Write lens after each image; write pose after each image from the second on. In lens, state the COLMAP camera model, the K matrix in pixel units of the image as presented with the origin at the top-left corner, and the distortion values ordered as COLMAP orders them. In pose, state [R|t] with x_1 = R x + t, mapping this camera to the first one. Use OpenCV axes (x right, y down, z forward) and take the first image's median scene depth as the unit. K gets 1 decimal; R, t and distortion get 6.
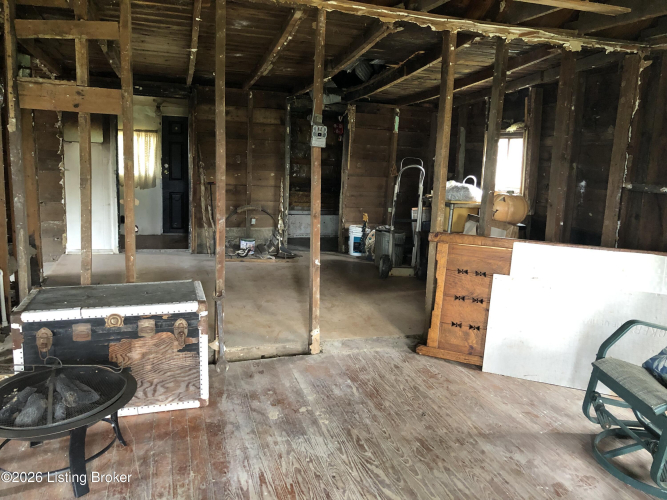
lens RADIAL K [[548.4, 0, 333.2], [0, 548.4, 247.8], [0, 0, 1]] dist [0.042984, -0.052064]
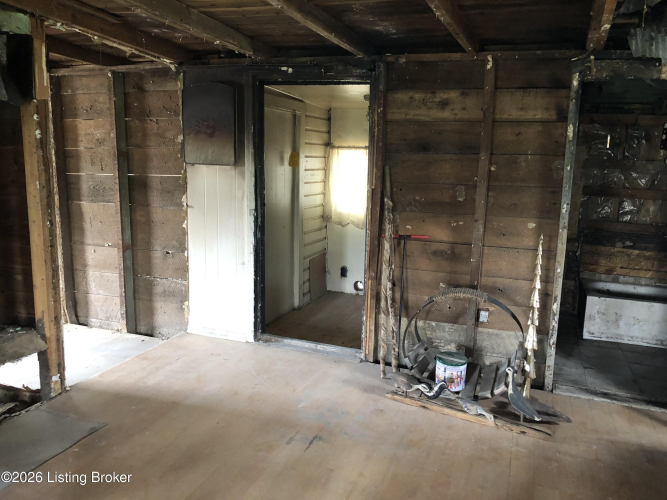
lens RADIAL K [[548.4, 0, 337.6], [0, 548.4, 250.3], [0, 0, 1]] dist [0.042984, -0.052064]
pose [[0.802083, 0.078529, -0.592027, 0.042265], [-0.103956, 0.994542, -0.008920, -0.092203], [0.588095, 0.068699, 0.805869, 0.525954]]
